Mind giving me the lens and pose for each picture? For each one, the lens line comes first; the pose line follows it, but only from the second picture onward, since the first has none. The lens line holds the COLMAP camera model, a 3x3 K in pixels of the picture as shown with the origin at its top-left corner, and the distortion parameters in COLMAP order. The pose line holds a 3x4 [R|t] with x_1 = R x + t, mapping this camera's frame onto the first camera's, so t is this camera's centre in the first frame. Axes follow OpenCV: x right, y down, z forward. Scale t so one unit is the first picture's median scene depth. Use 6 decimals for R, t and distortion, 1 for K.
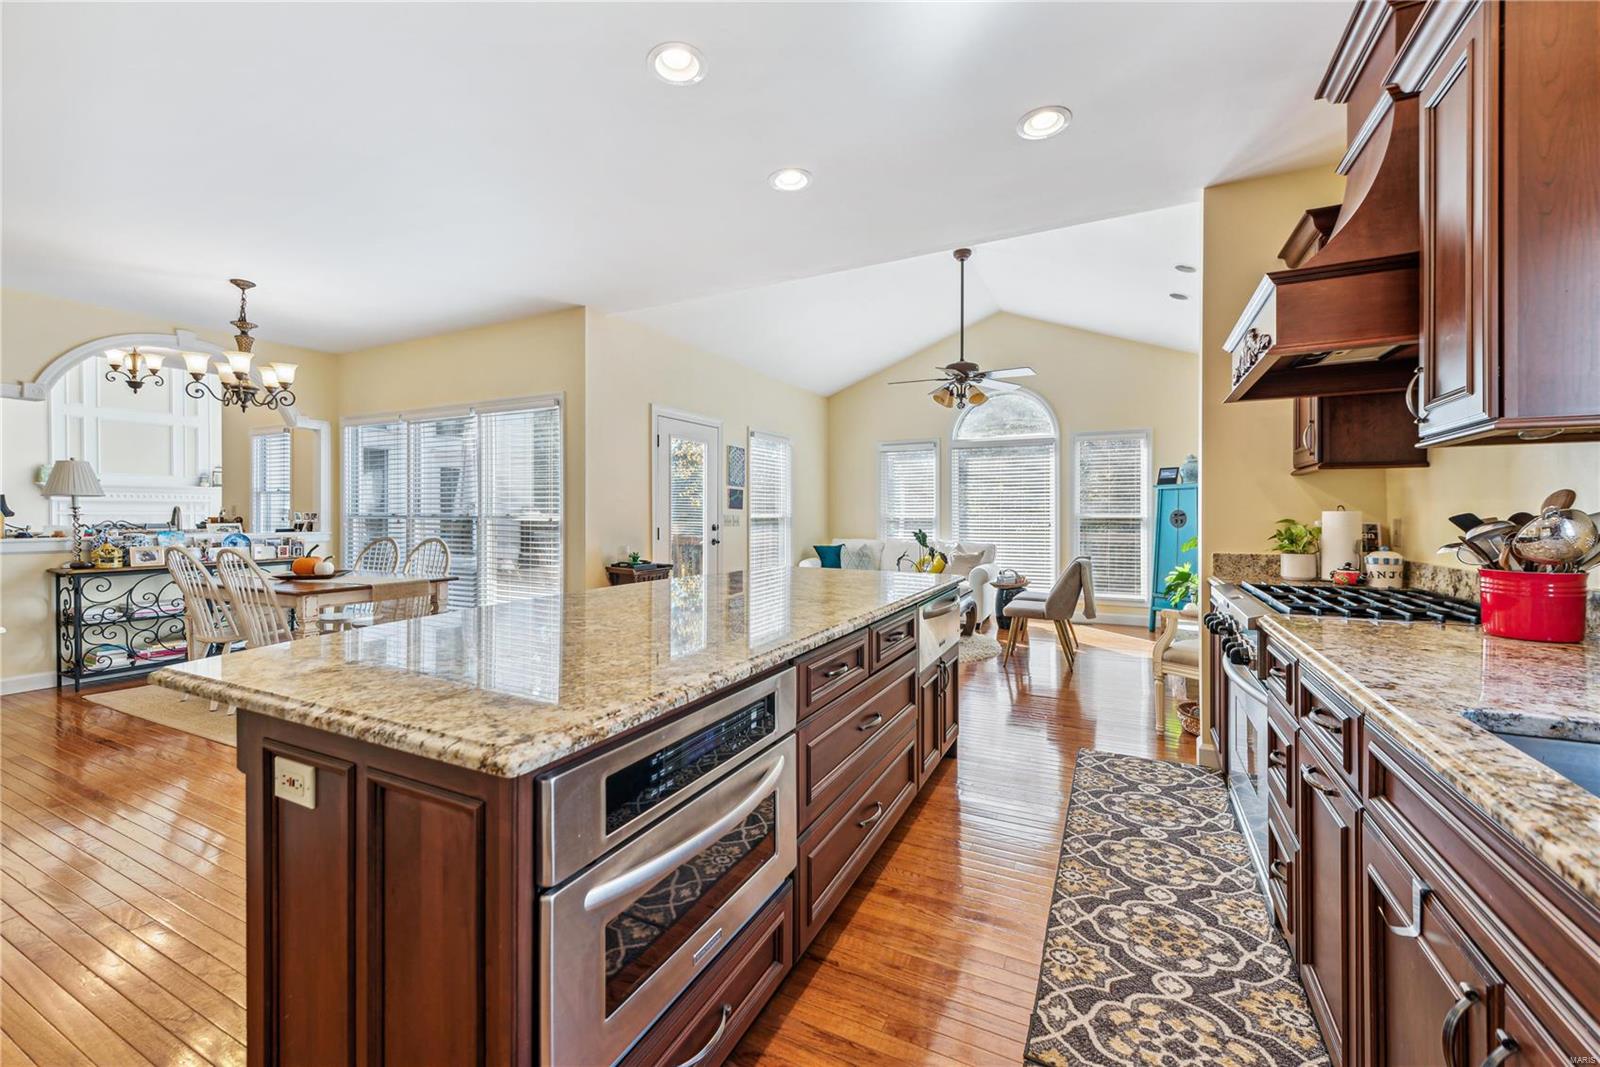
lens RADIAL K [[635.8, 0, 790.5], [0, 635.8, 521.1], [0, 0, 1]] dist [0.000119, -0.000050]
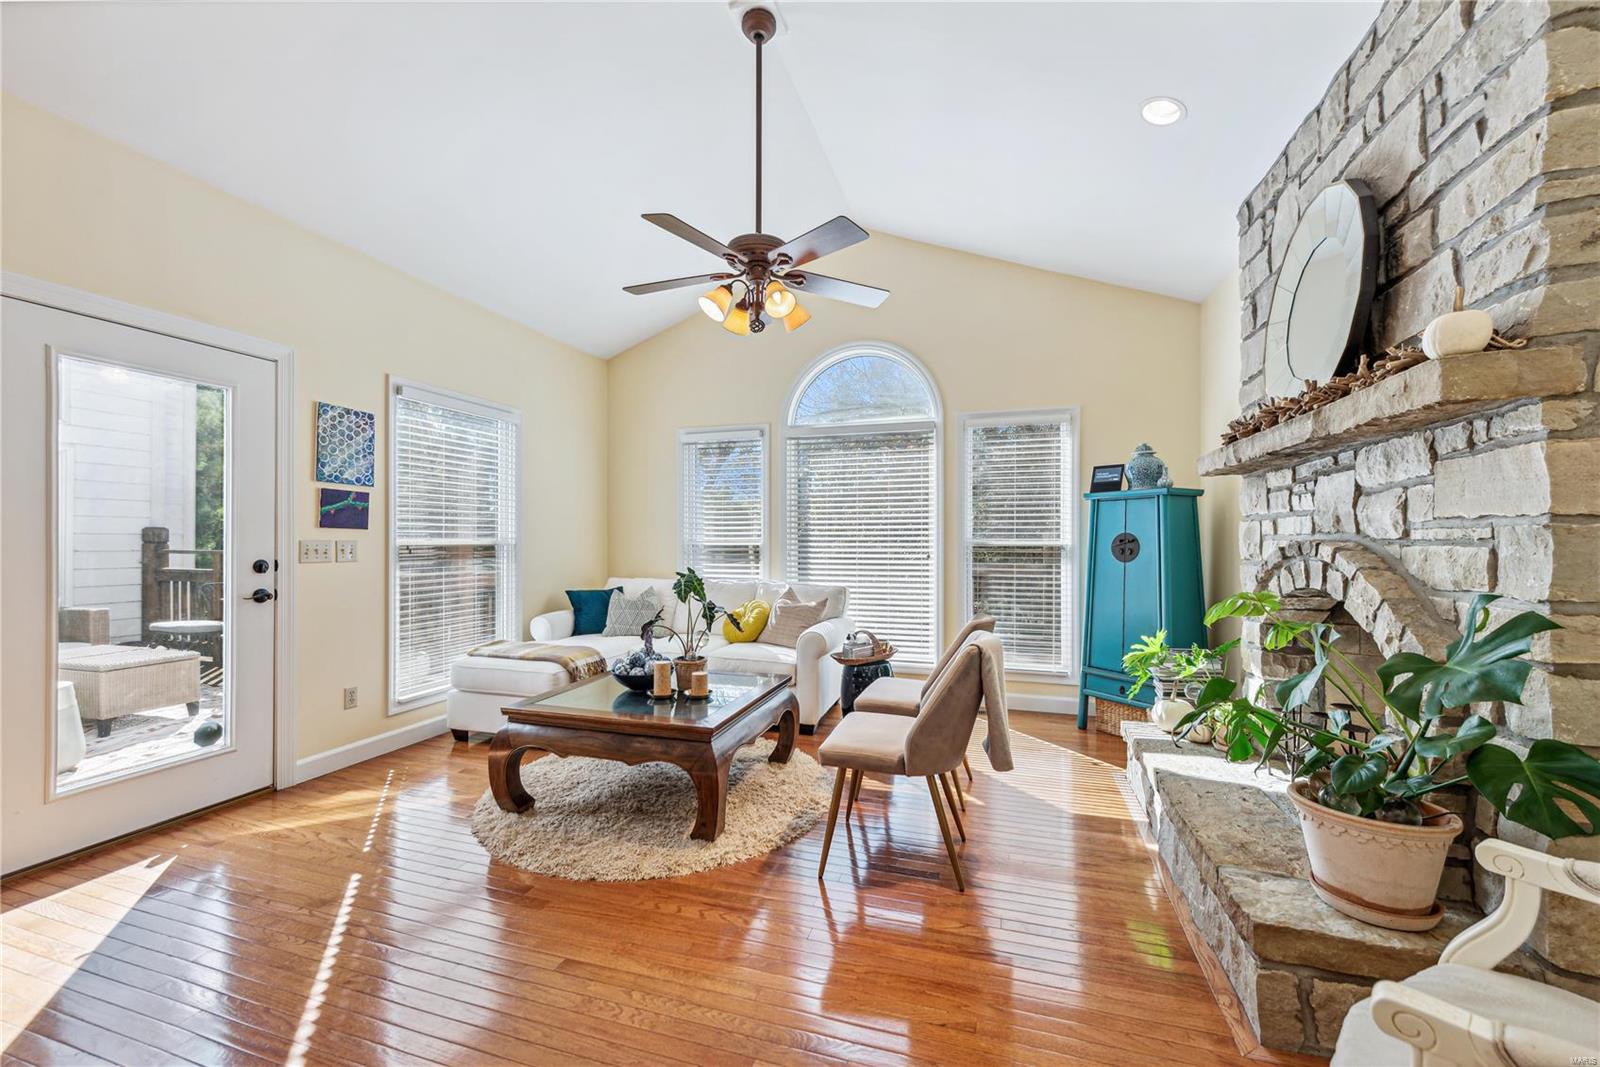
lens RADIAL K [[635.8, 0, 798.5], [0, 635.8, 548.7], [0, 0, 1]] dist [0.000119, -0.000050]
pose [[0.985866, -0.001036, 0.167532, 0.185296], [0.000515, 0.999995, 0.003150, -0.004309], [-0.167534, -0.003019, 0.985862, 0.421959]]
